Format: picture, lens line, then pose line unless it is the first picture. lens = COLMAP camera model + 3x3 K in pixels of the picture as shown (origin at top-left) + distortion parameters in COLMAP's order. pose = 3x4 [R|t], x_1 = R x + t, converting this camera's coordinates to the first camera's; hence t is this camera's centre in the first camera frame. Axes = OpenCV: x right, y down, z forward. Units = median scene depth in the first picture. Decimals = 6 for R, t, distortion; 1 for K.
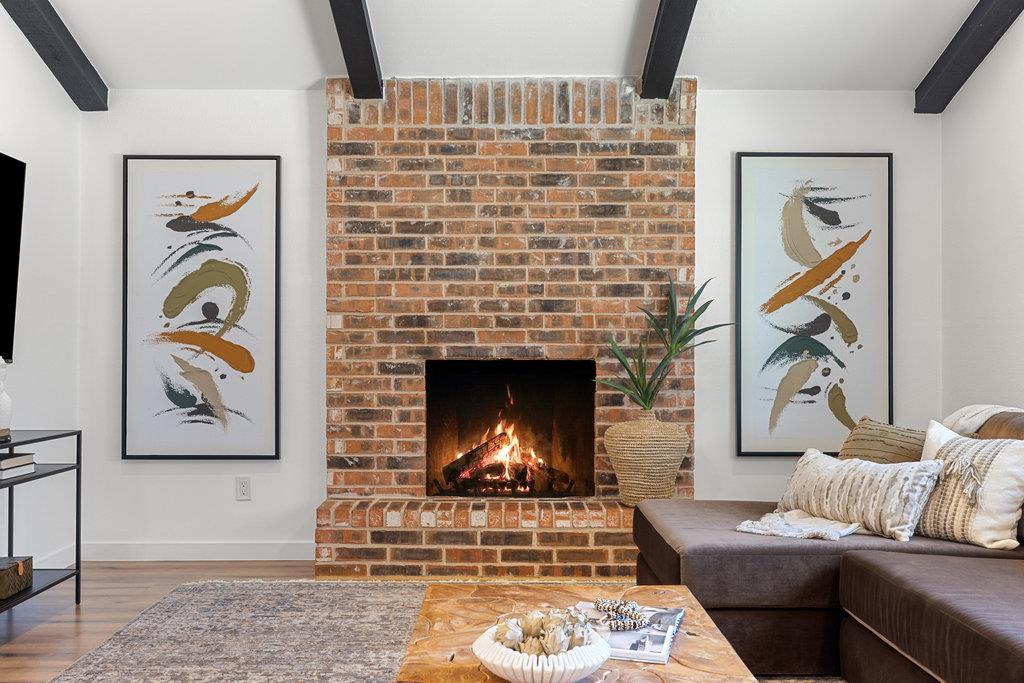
lens RADIAL K [[993.4, 0, 507.8], [0, 993.4, 341.6], [0, 0, 1]] dist [0.000820, 0.000000]
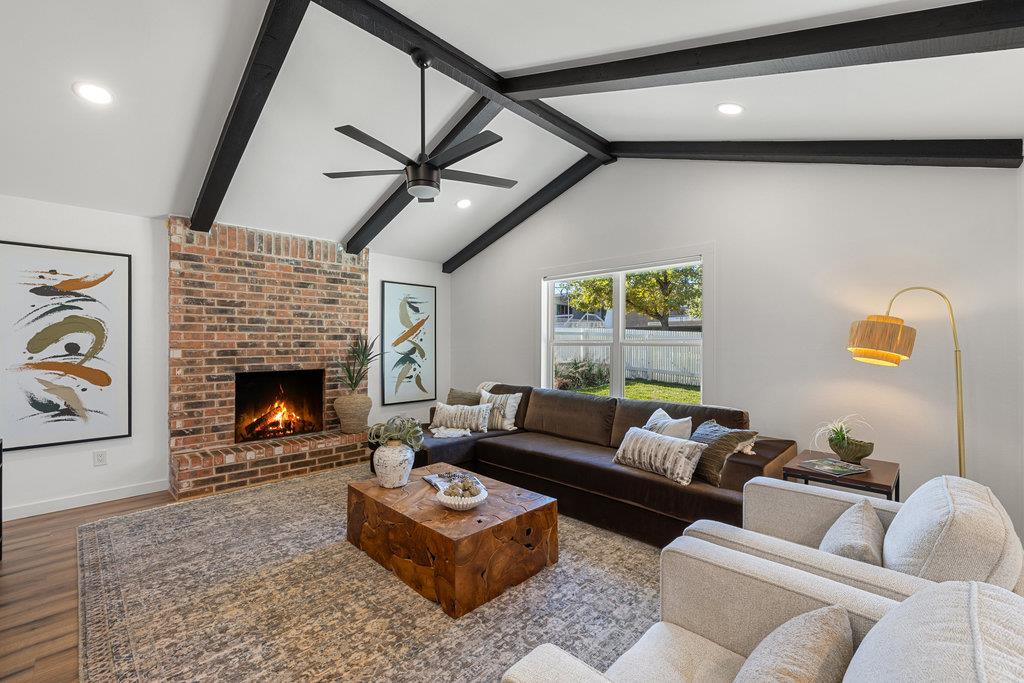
lens RADIAL K [[432.4, 0, 513.3], [0, 432.4, 341.4], [0, 0, 1]] dist [0.000777, 0.000119]
pose [[0.703148, 0.000384, 0.711043, -0.299766], [-0.005254, 0.999975, 0.004655, -0.049119], [-0.711024, -0.007008, 0.703133, 0.031315]]
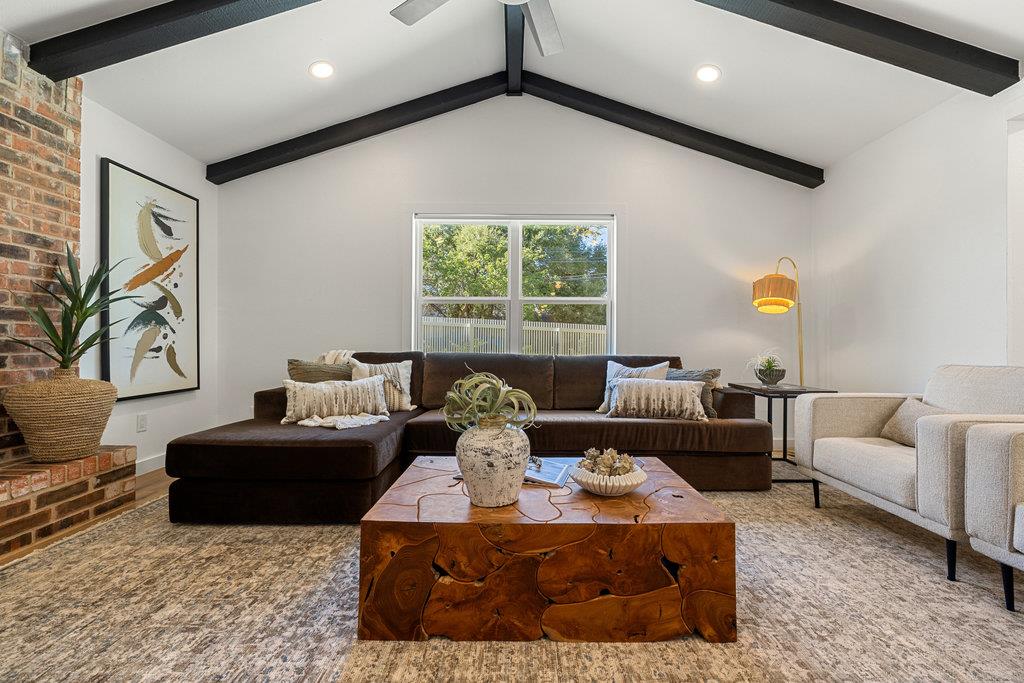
lens RADIAL K [[432.4, 0, 519.1], [0, 432.4, 343.4], [0, 0, 1]] dist [0.000777, 0.000119]
pose [[-0.001602, -0.005236, 0.999985, -0.313606], [-0.012858, 0.999904, 0.005215, 0.031499], [-0.999916, -0.012849, -0.001669, 0.490615]]
